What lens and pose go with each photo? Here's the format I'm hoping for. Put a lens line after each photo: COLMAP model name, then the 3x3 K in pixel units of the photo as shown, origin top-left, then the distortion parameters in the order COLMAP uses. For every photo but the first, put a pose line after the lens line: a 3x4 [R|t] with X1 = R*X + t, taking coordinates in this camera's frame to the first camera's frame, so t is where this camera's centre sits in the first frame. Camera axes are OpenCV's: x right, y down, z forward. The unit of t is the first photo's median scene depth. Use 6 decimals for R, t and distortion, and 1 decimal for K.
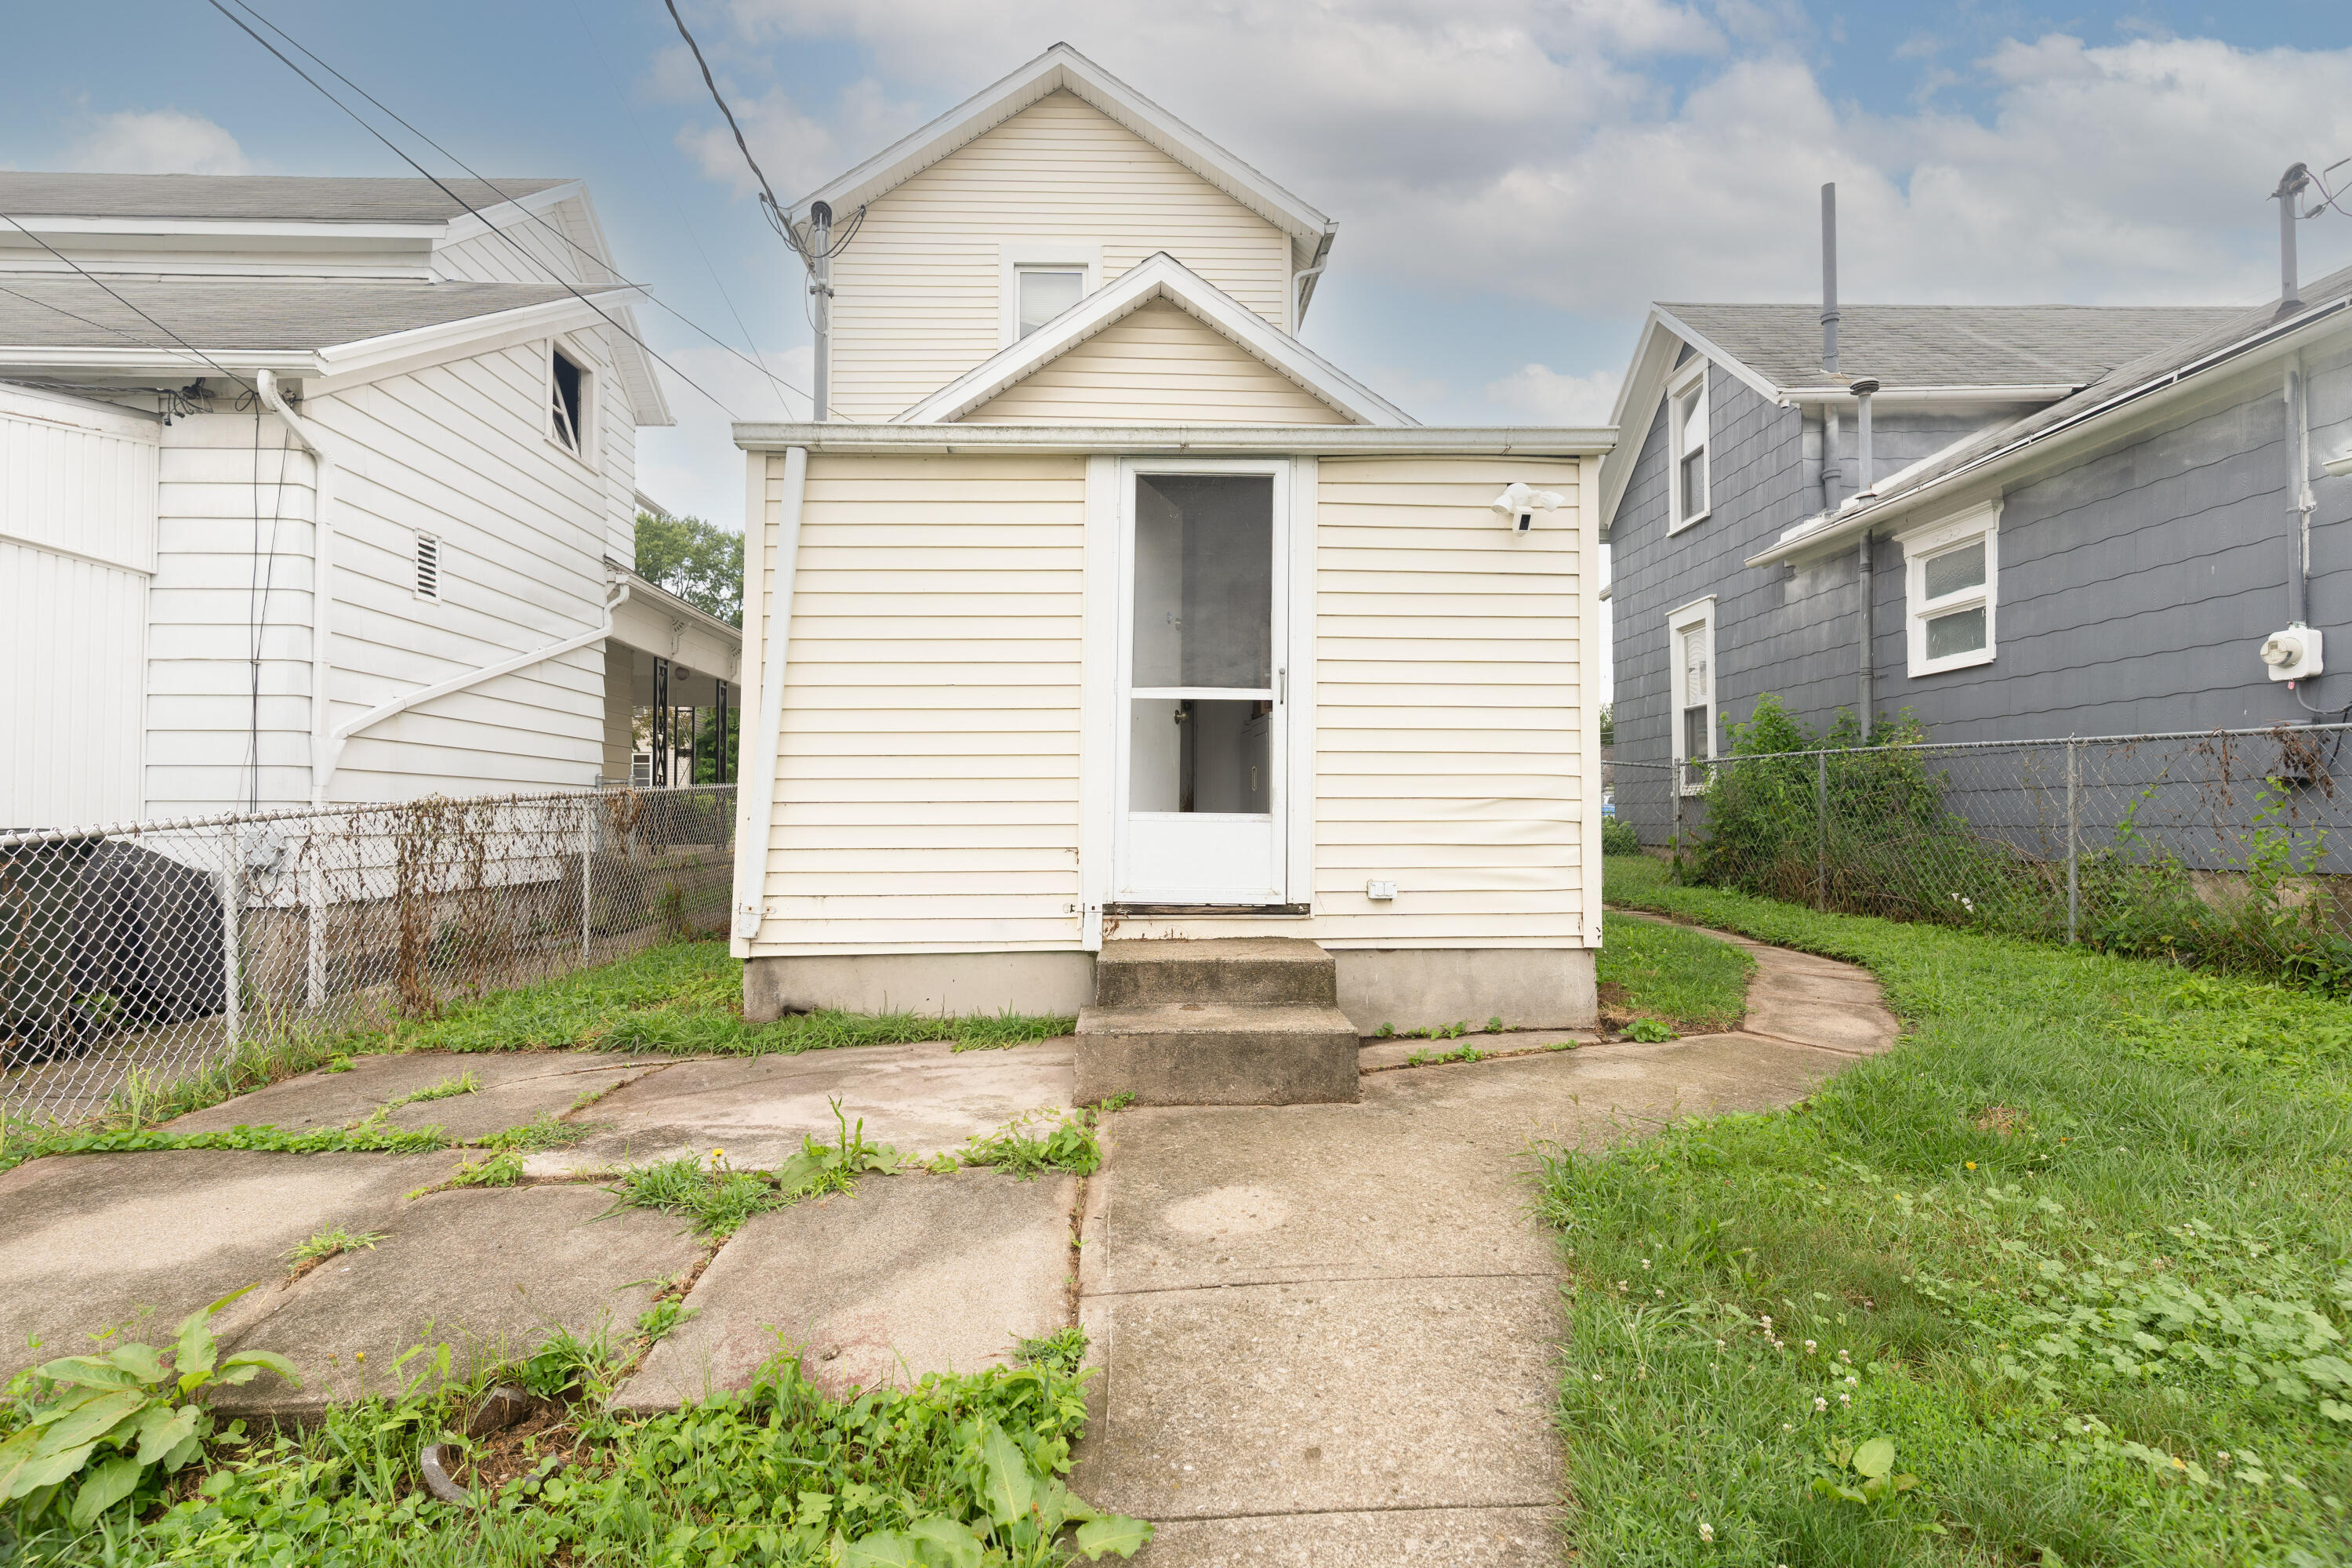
lens RADIAL K [[1128.7, 0, 1176.0], [0, 1128.7, 784.0], [0, 0, 1]] dist [0.001313, 0.000170]
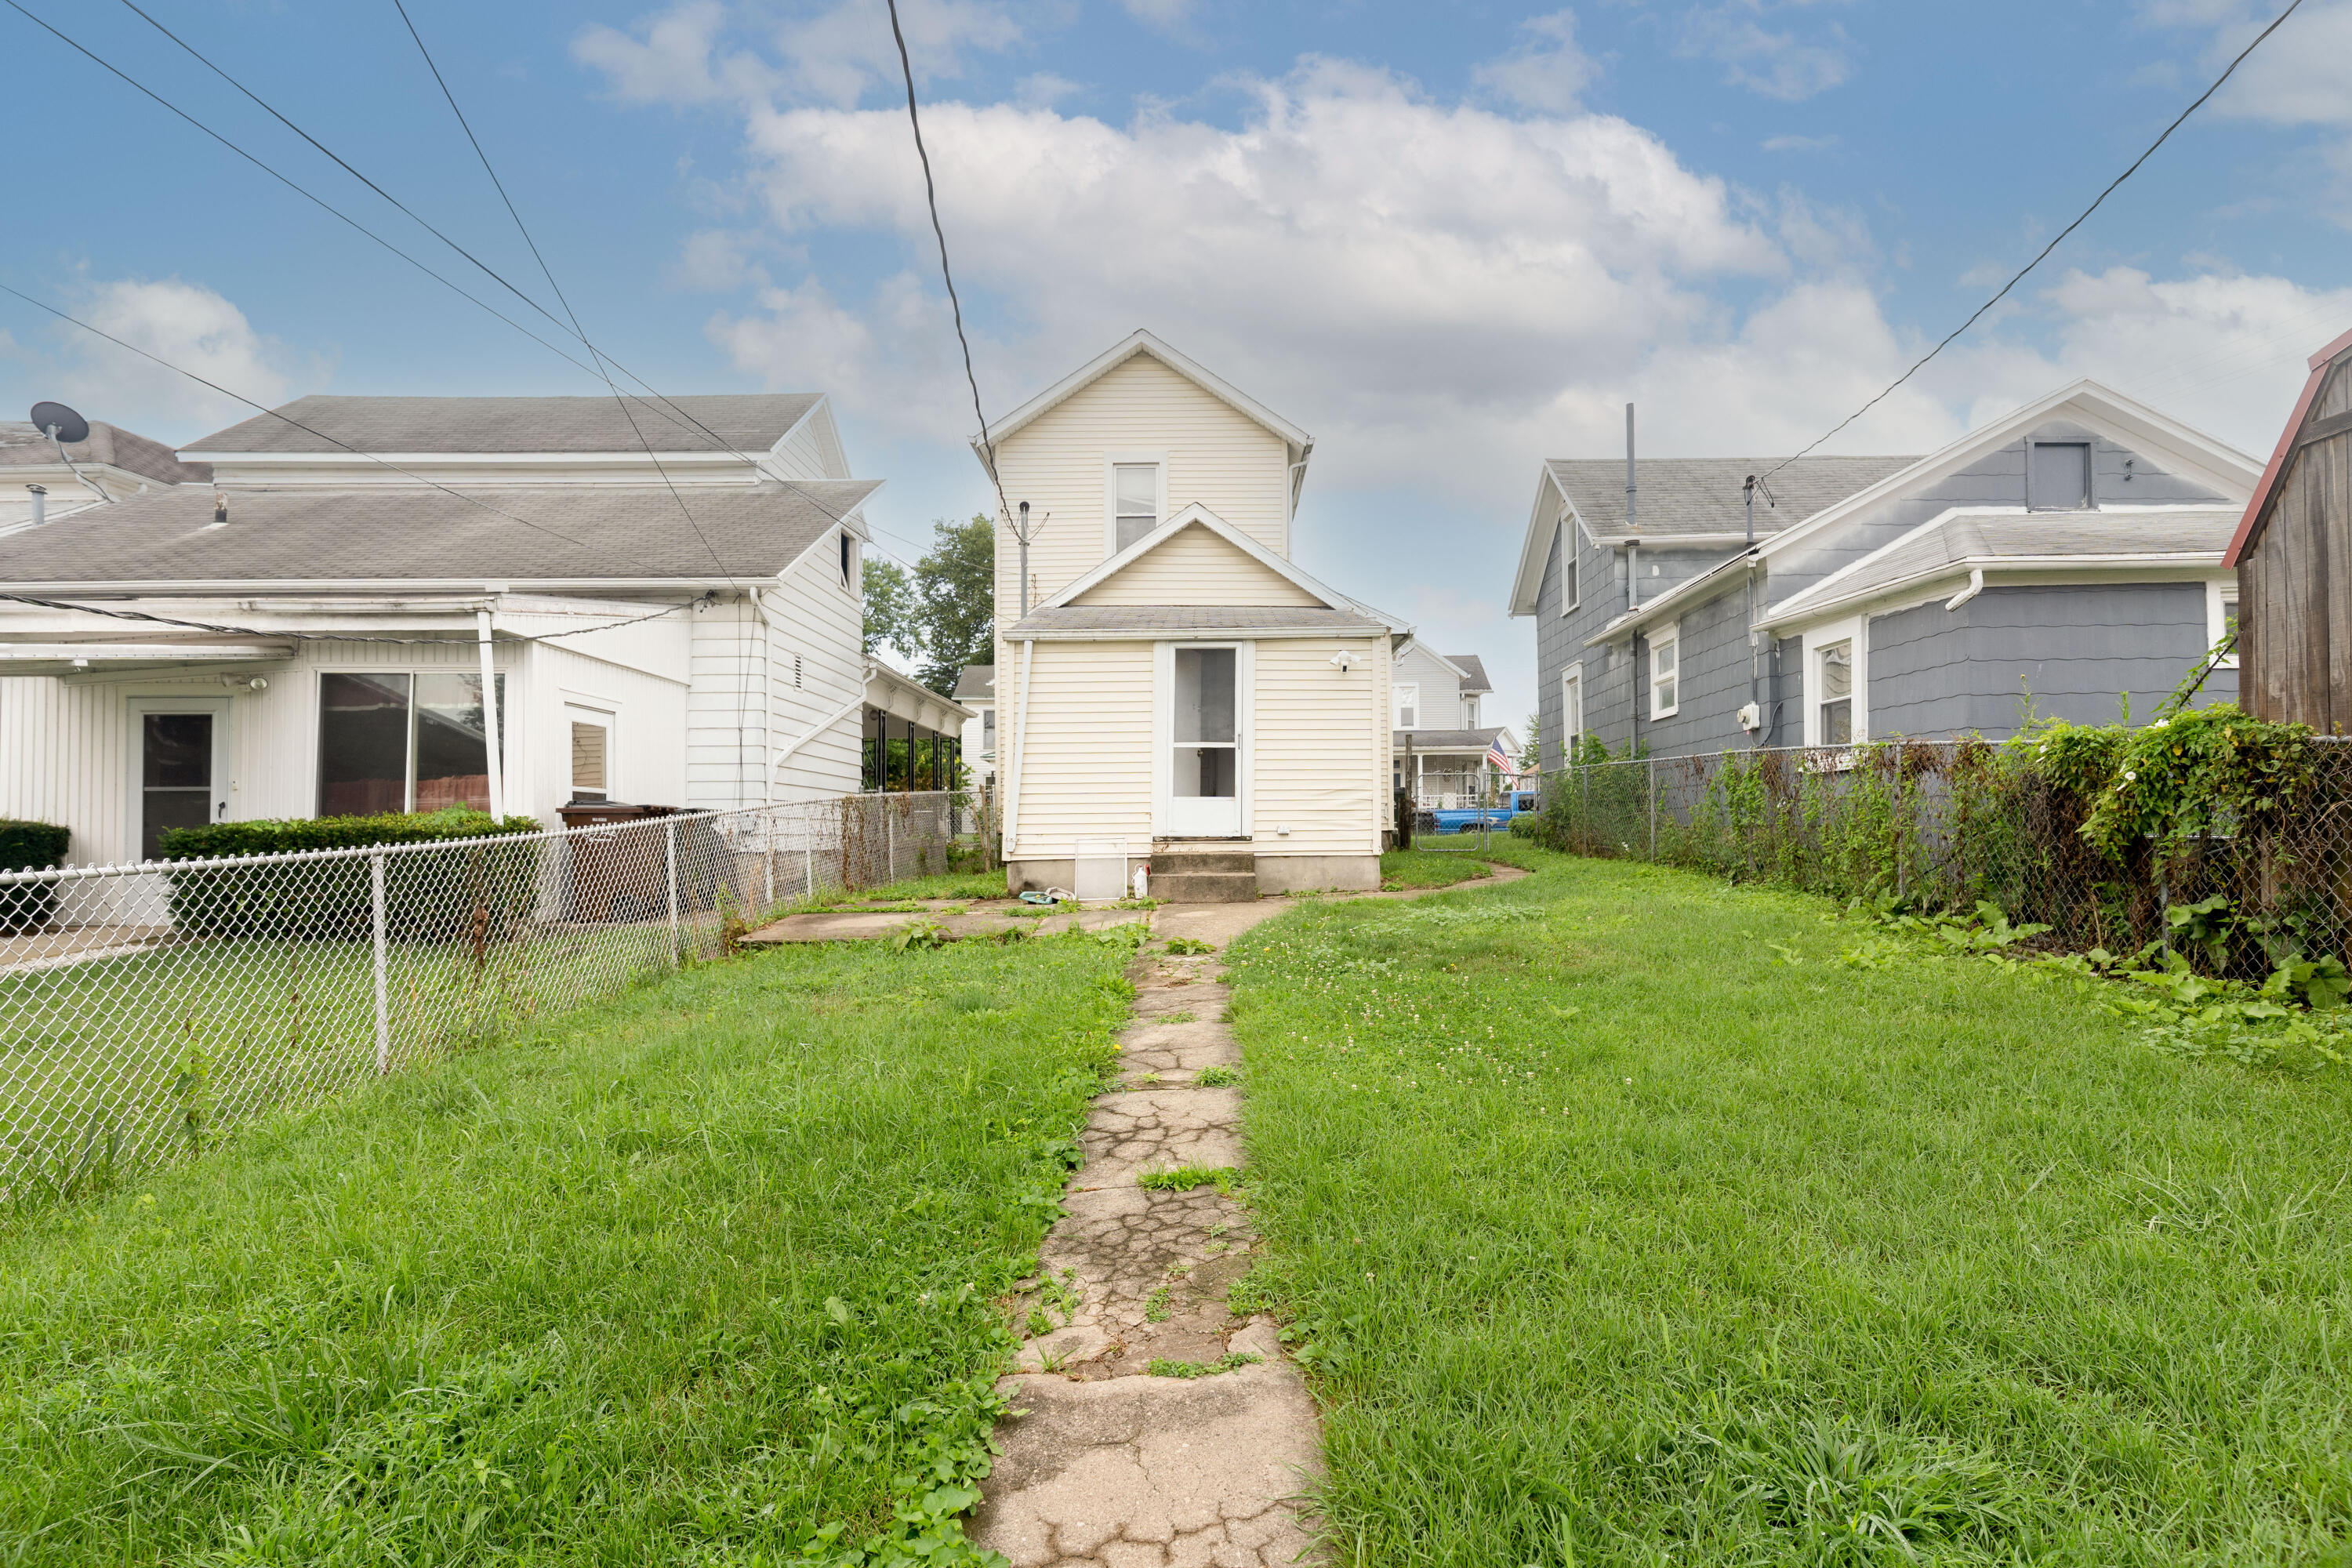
lens RADIAL K [[1128.7, 0, 1176.0], [0, 1128.7, 784.0], [0, 0, 1]] dist [0.001313, 0.000170]
pose [[0.997109, -0.008178, -0.075549, 0.100027], [0.007134, 0.999875, -0.014085, 0.022431], [0.075655, 0.013506, 0.997043, -0.933247]]
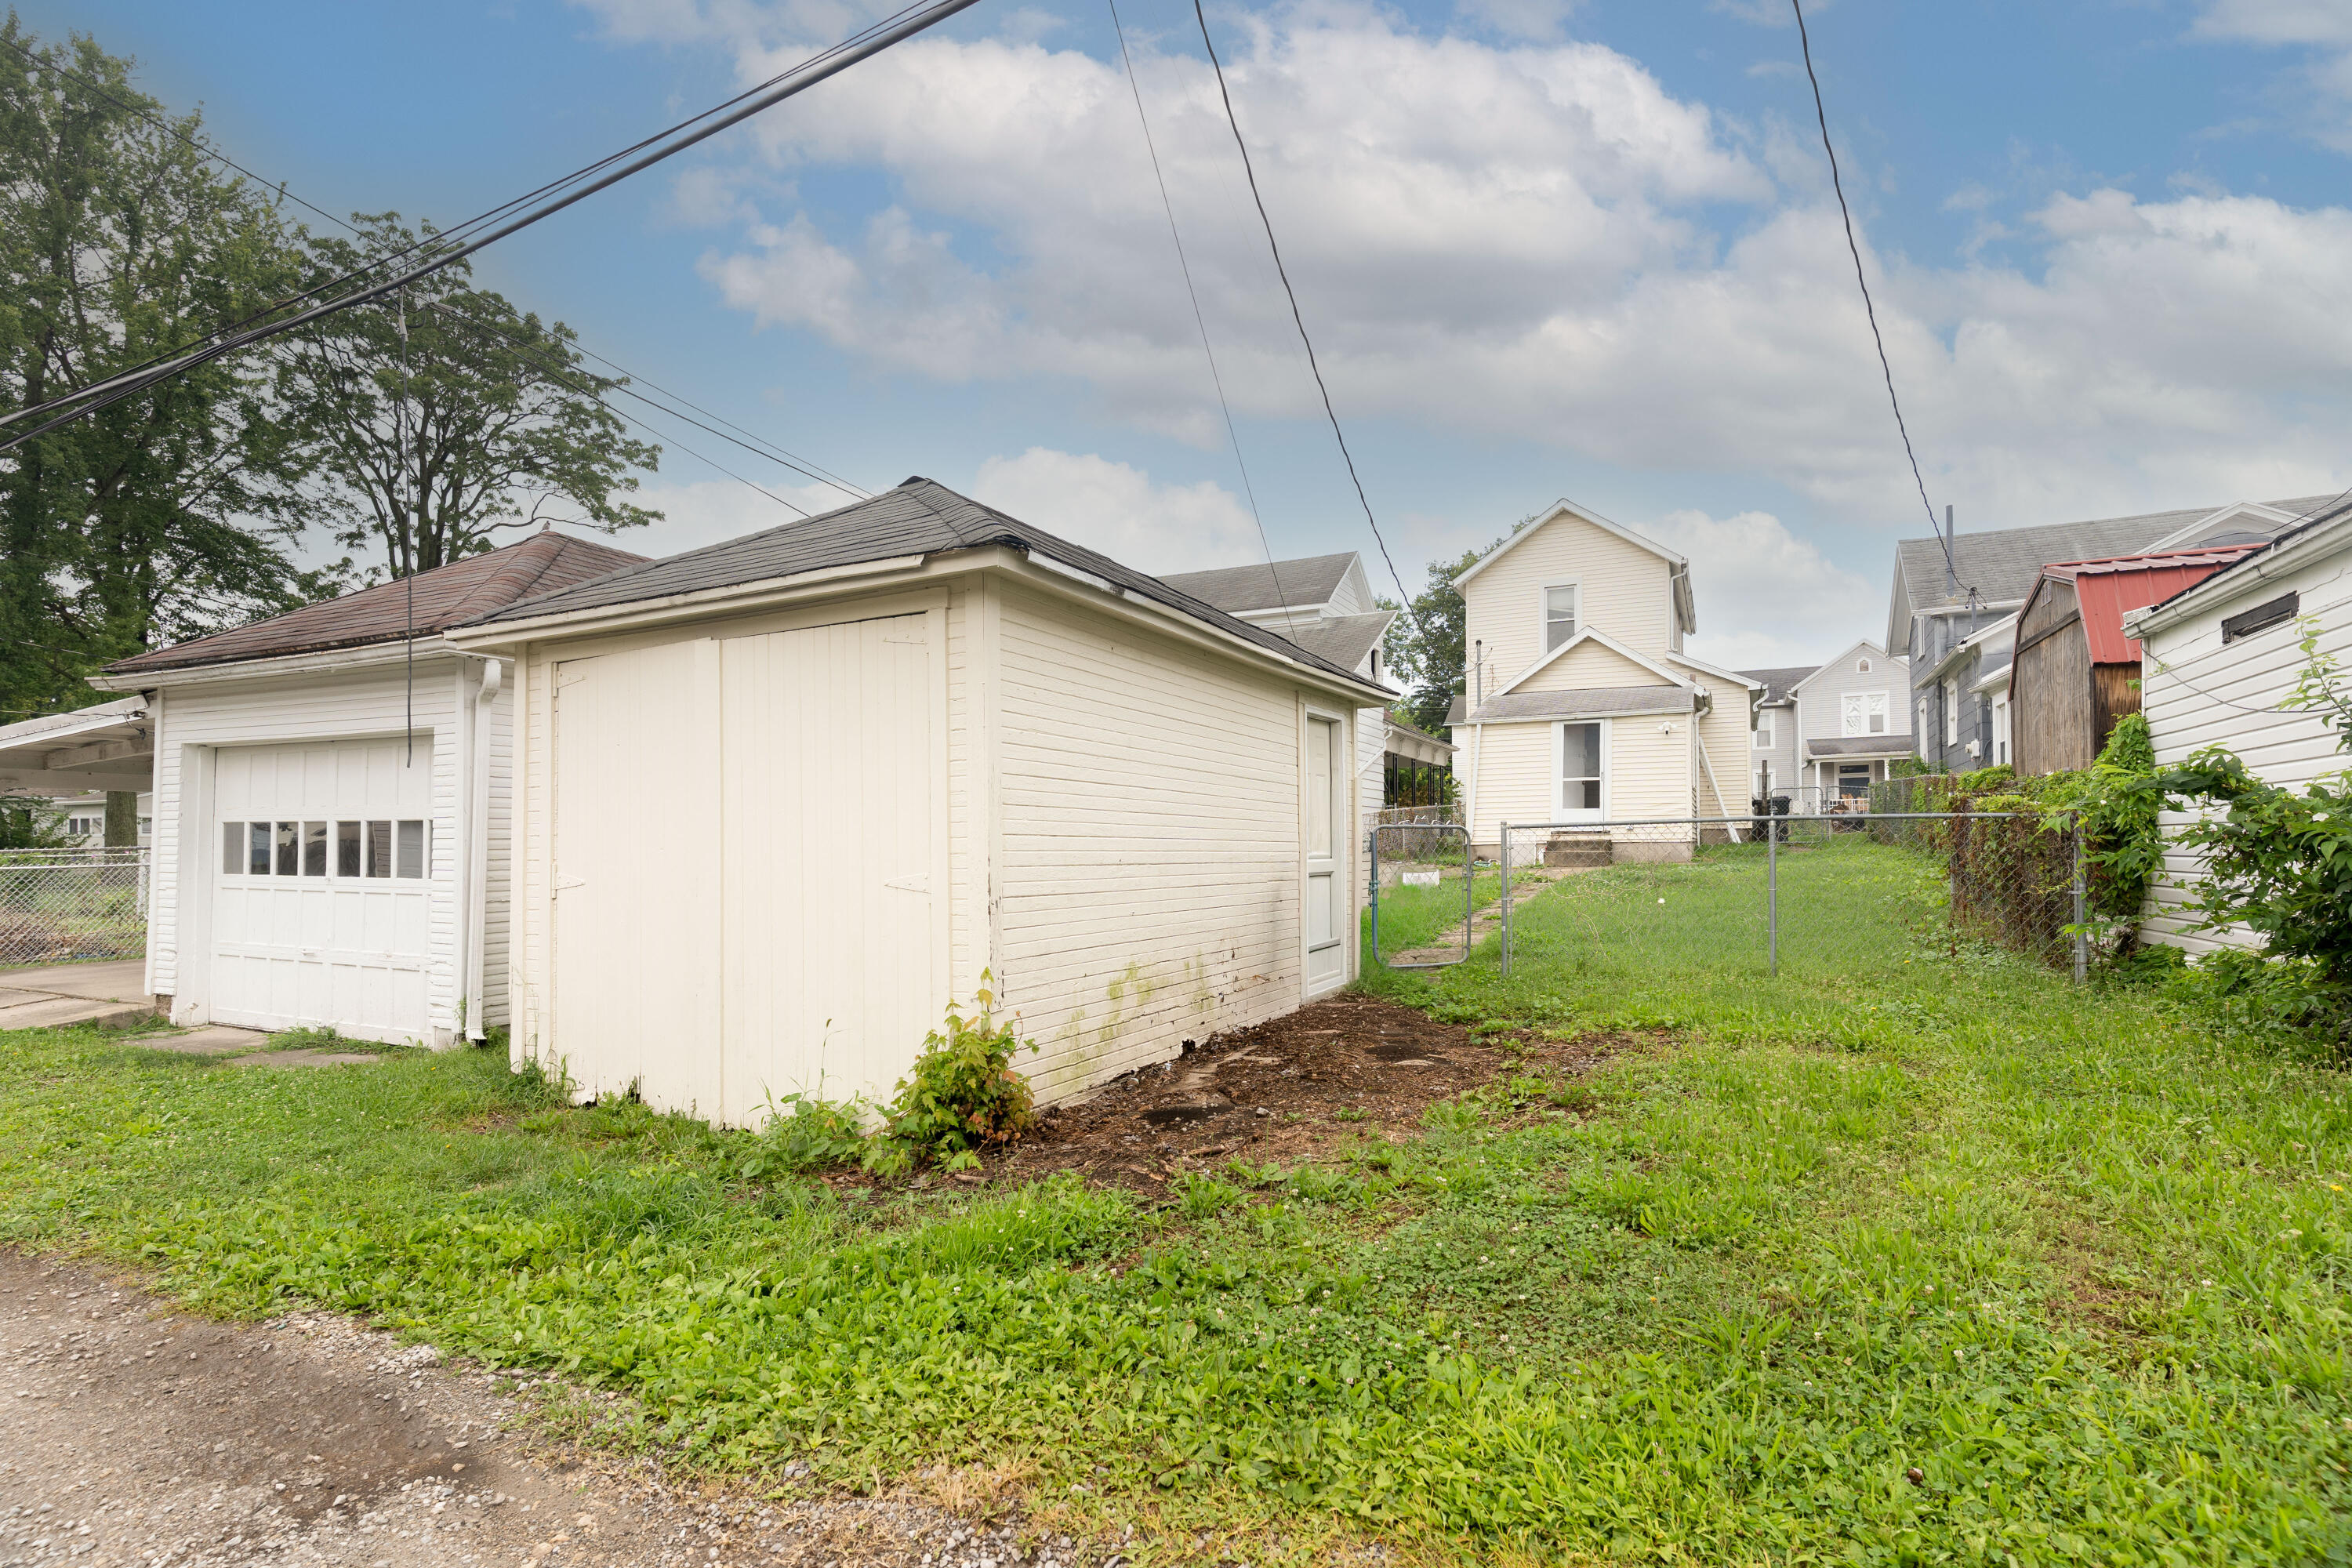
lens RADIAL K [[1016.7, 0, 1193.8], [0, 1016.7, 834.9], [0, 0, 1]] dist [0.000901, 0.000050]
pose [[0.869439, -0.009195, -0.493955, 0.447133], [0.022003, 0.999555, 0.020122, 0.011862], [0.493551, -0.028363, 0.869254, -2.082777]]
